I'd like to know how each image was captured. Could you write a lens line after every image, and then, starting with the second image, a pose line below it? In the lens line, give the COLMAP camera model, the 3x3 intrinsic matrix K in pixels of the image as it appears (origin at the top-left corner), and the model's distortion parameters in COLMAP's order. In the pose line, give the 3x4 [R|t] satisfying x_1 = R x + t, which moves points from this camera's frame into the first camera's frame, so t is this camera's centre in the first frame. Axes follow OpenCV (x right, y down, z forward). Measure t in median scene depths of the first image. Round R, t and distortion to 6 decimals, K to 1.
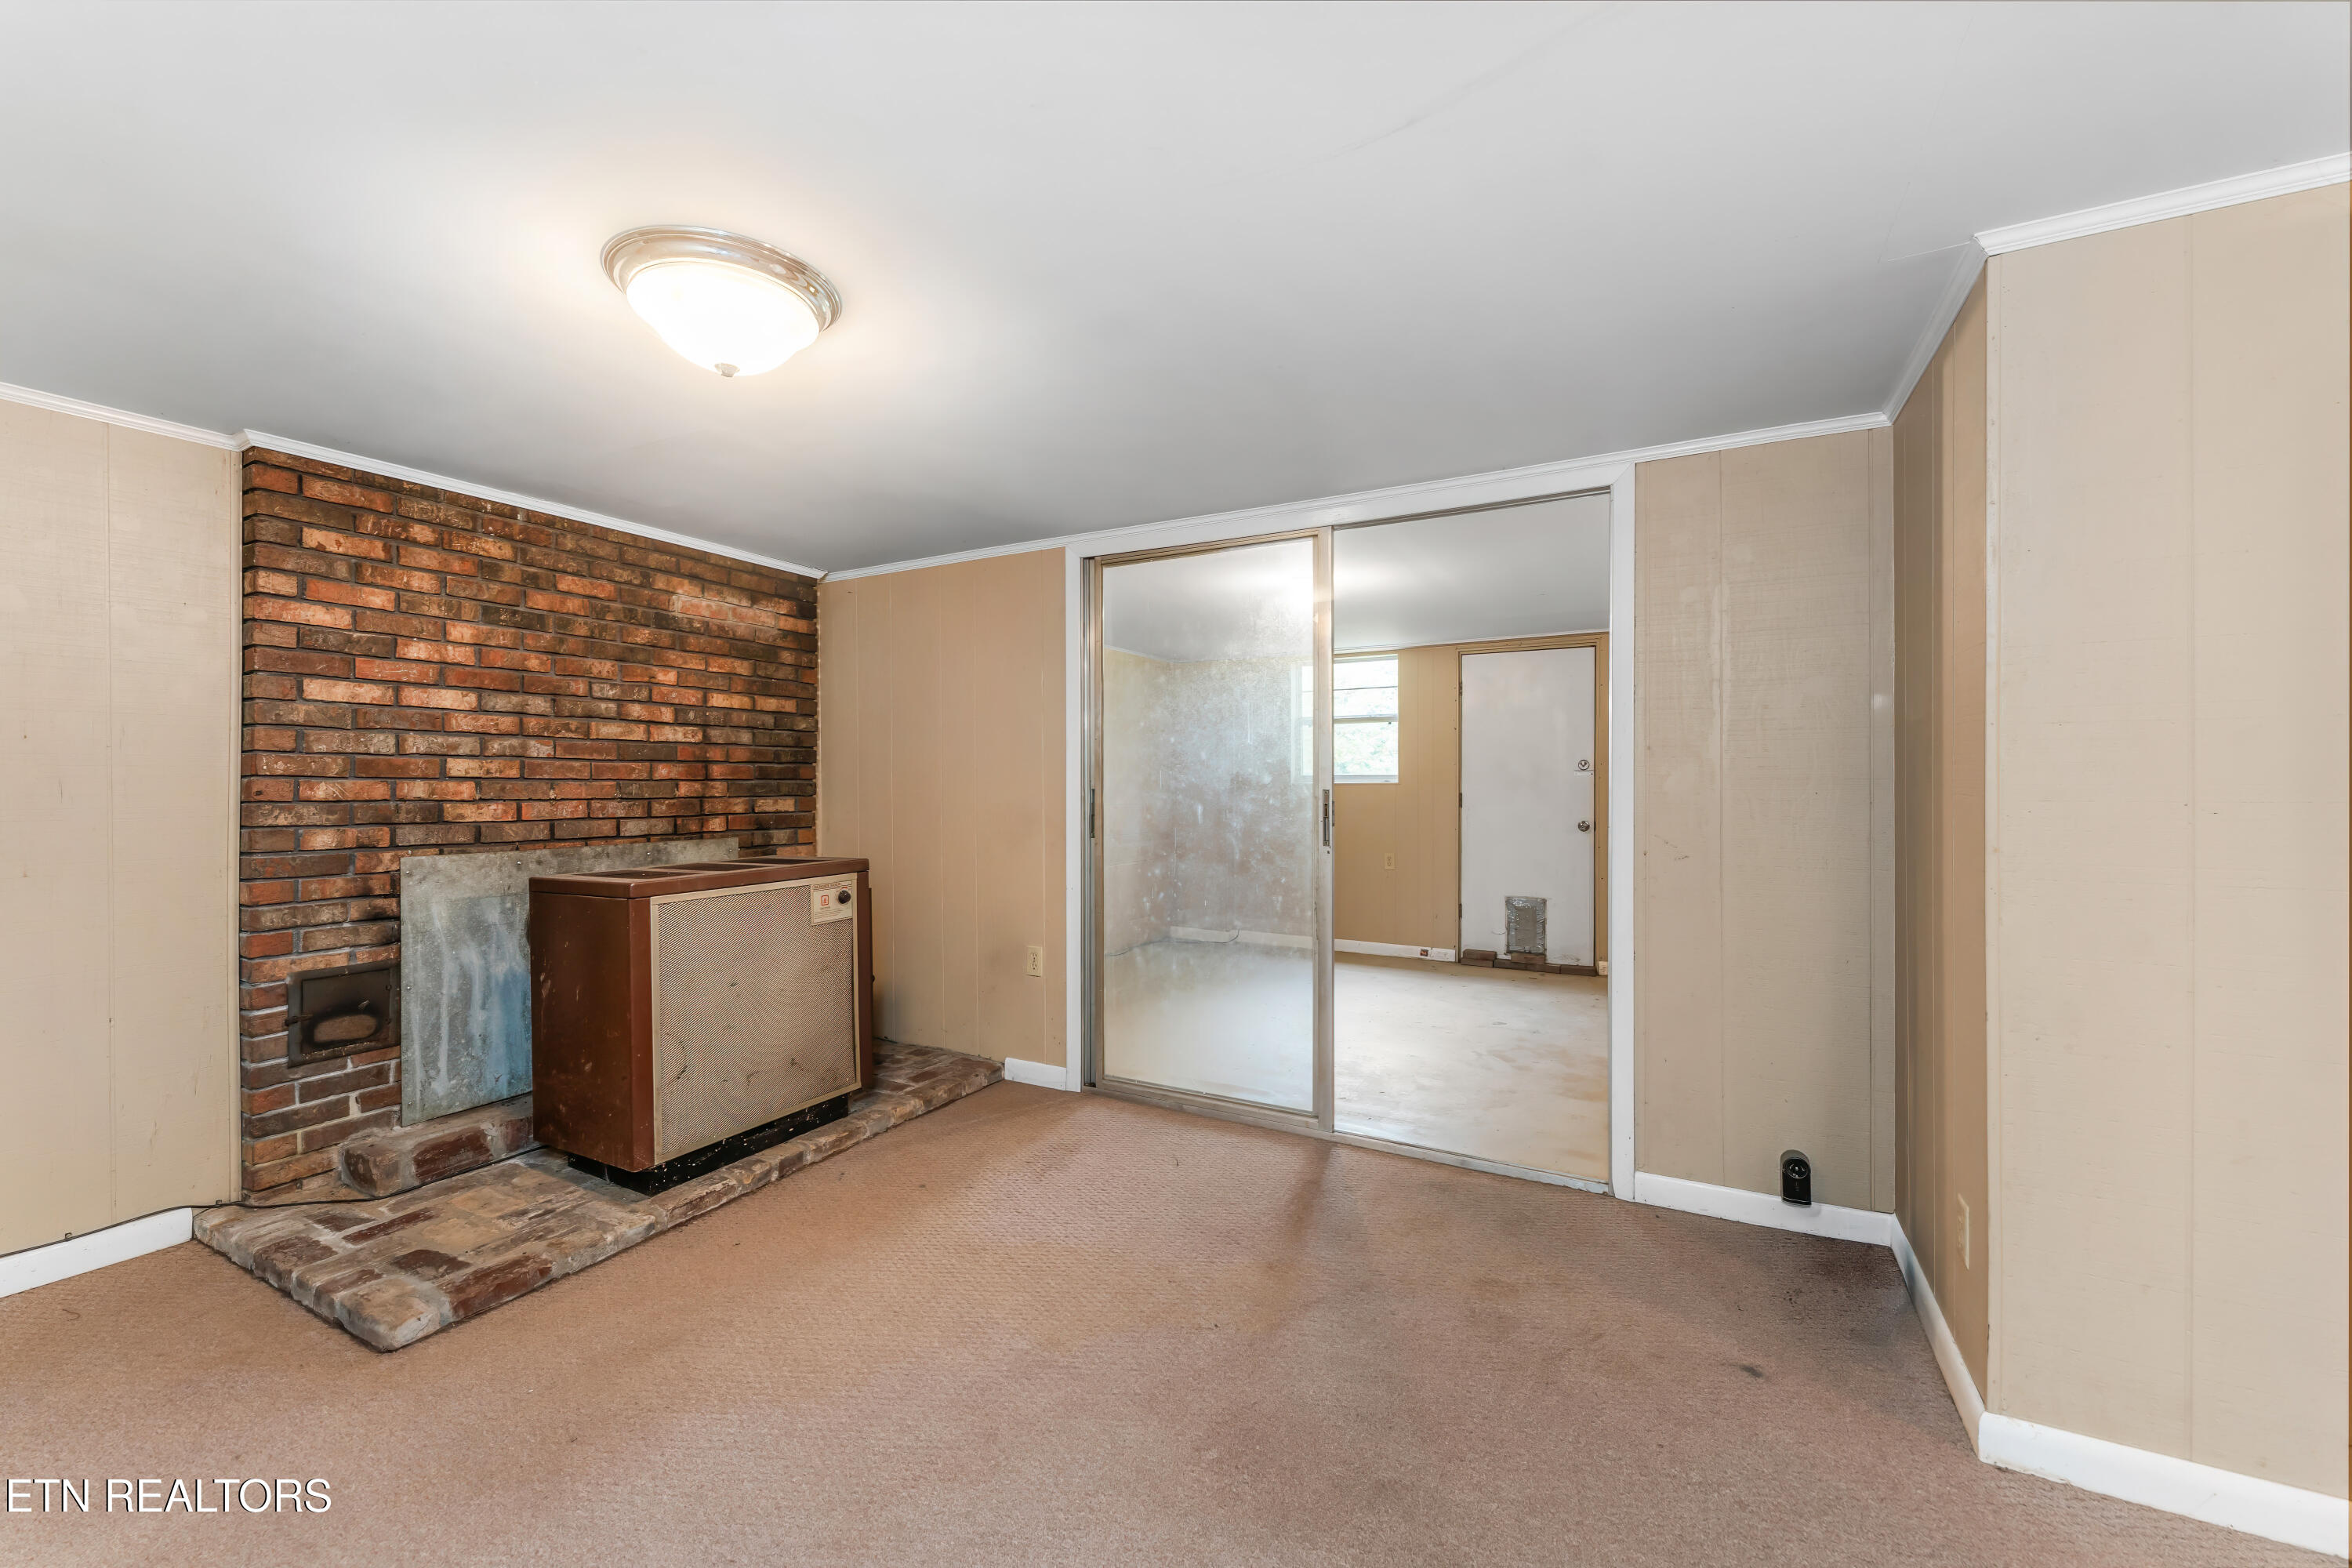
lens RADIAL K [[941.8, 0, 1178.9], [0, 941.8, 782.4], [0, 0, 1]] dist [-0.002656, -0.000210]
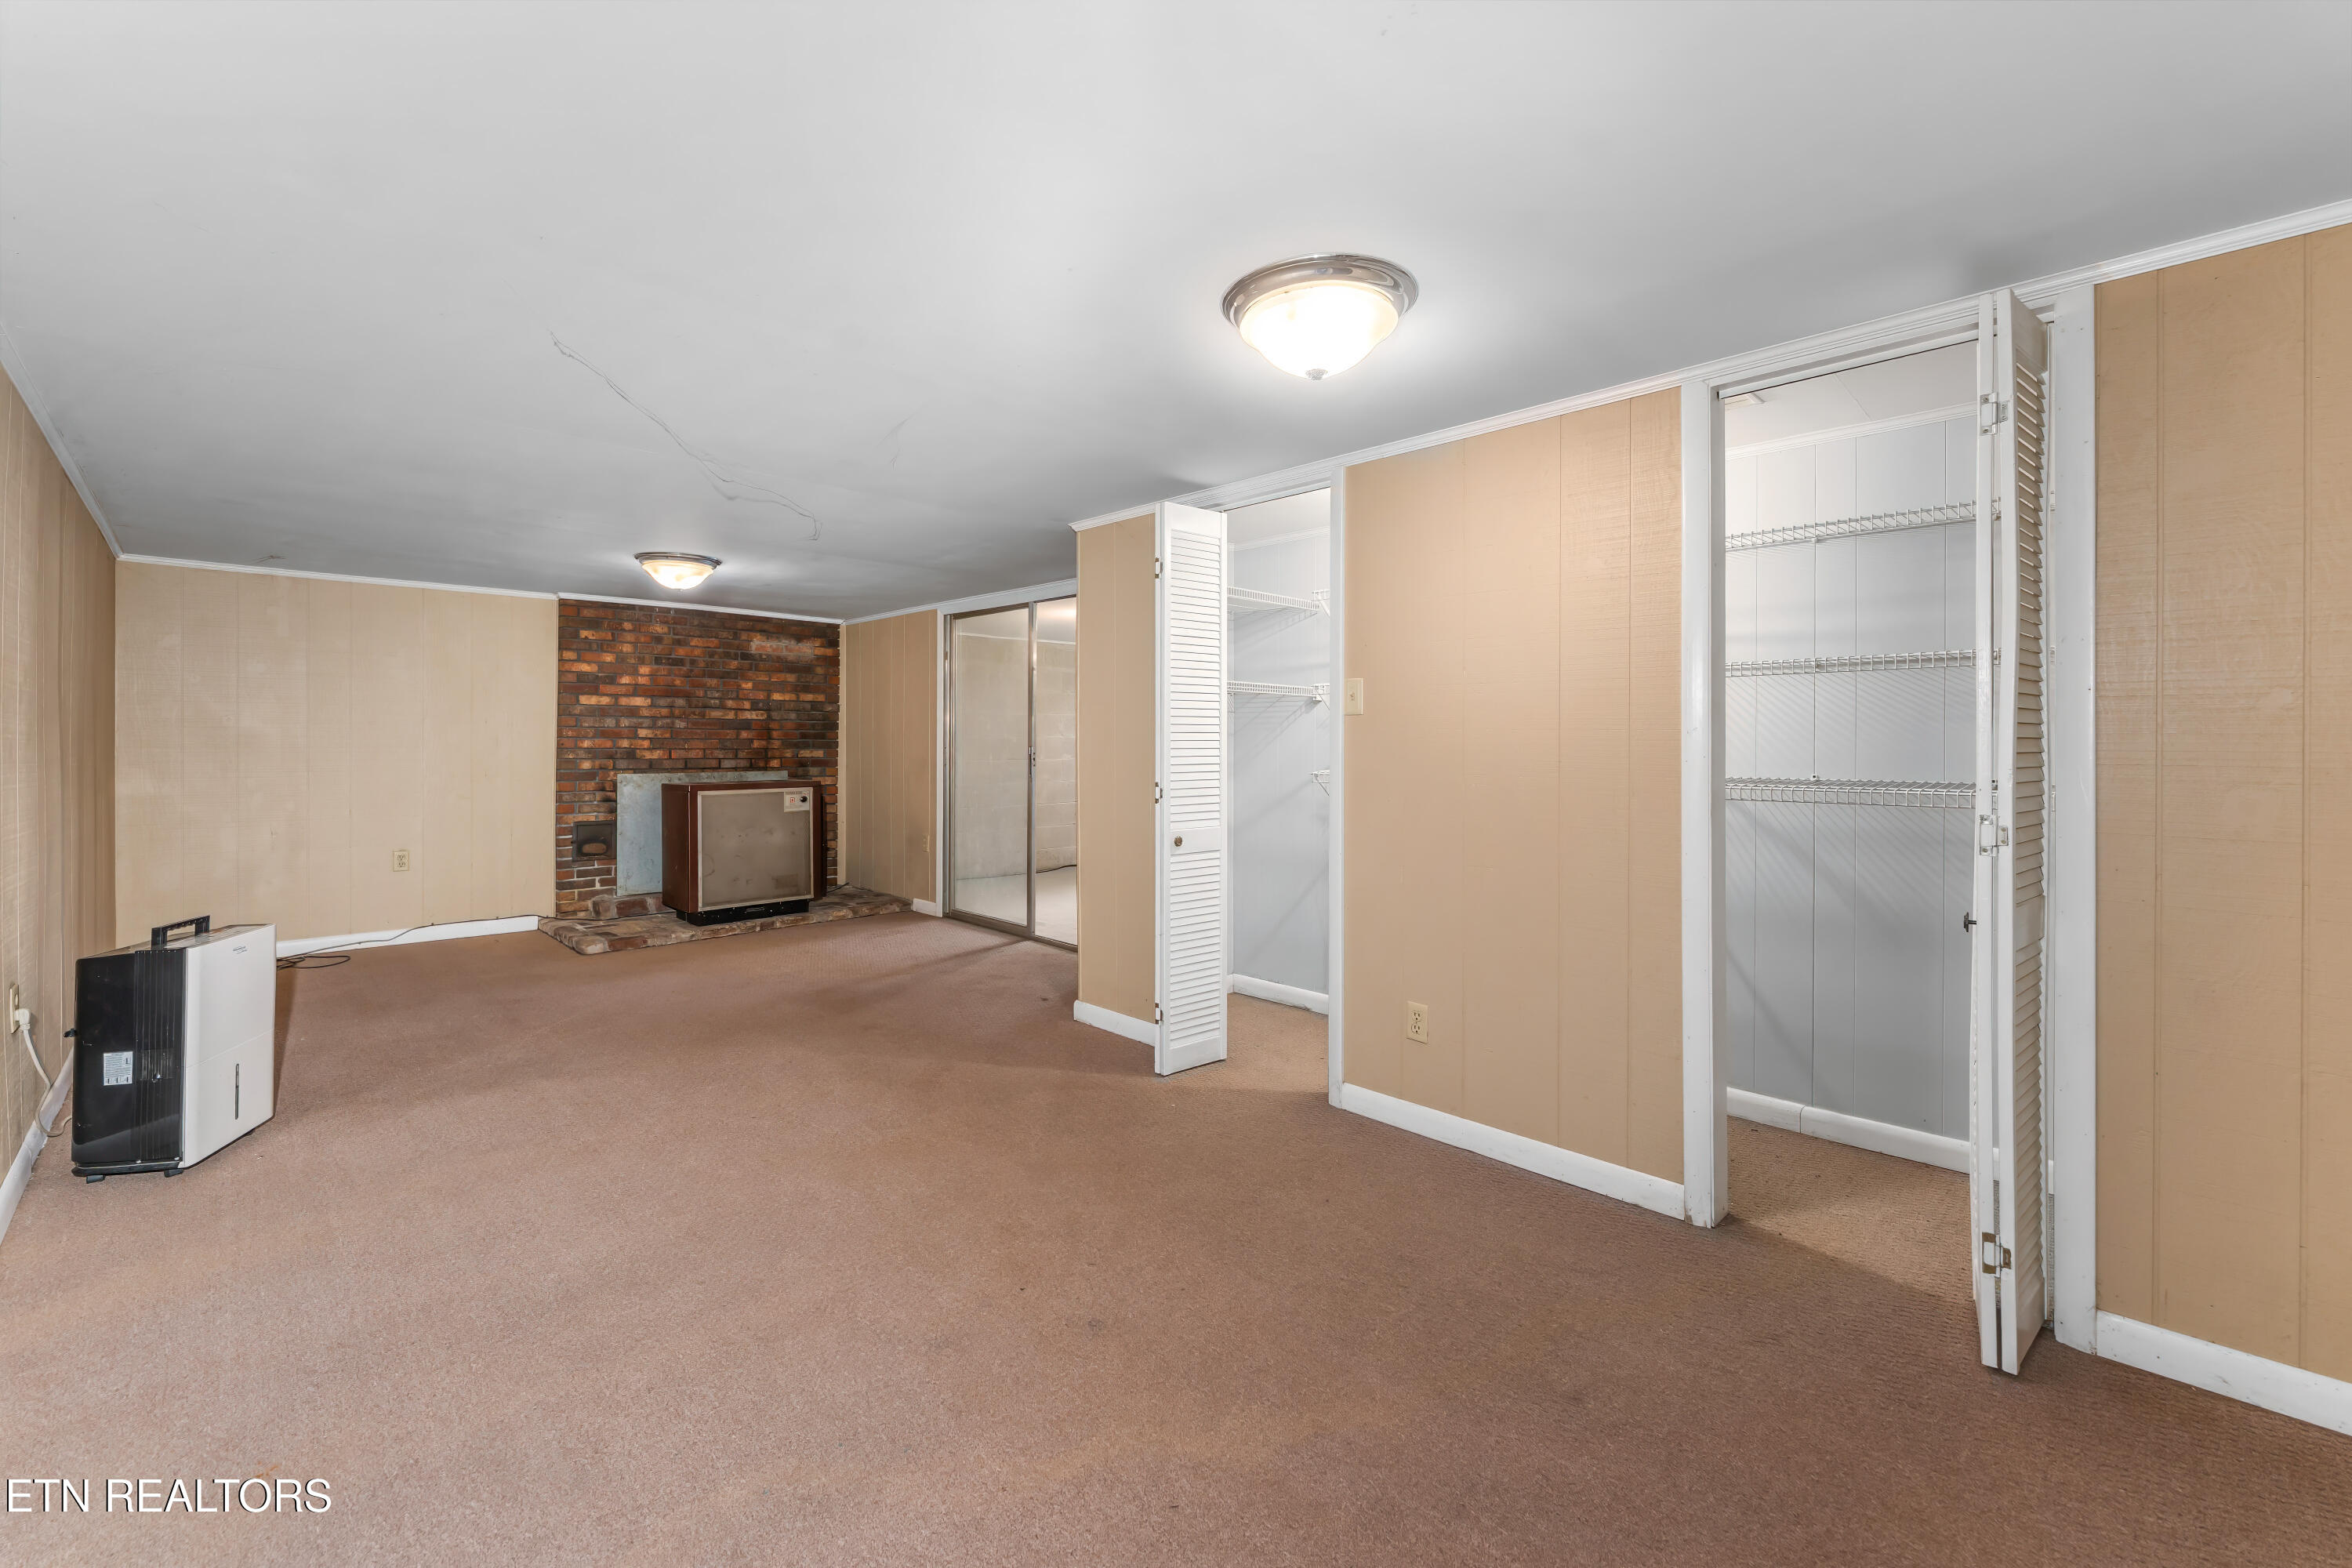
lens RADIAL K [[941.8, 0, 1145.1], [0, 941.8, 736.8], [0, 0, 1]] dist [-0.002656, -0.000210]
pose [[0.954771, 0.005522, -0.297292, 0.945976], [-0.006597, 0.999975, -0.002611, -0.009007], [0.297270, 0.004454, 0.954783, -0.694022]]
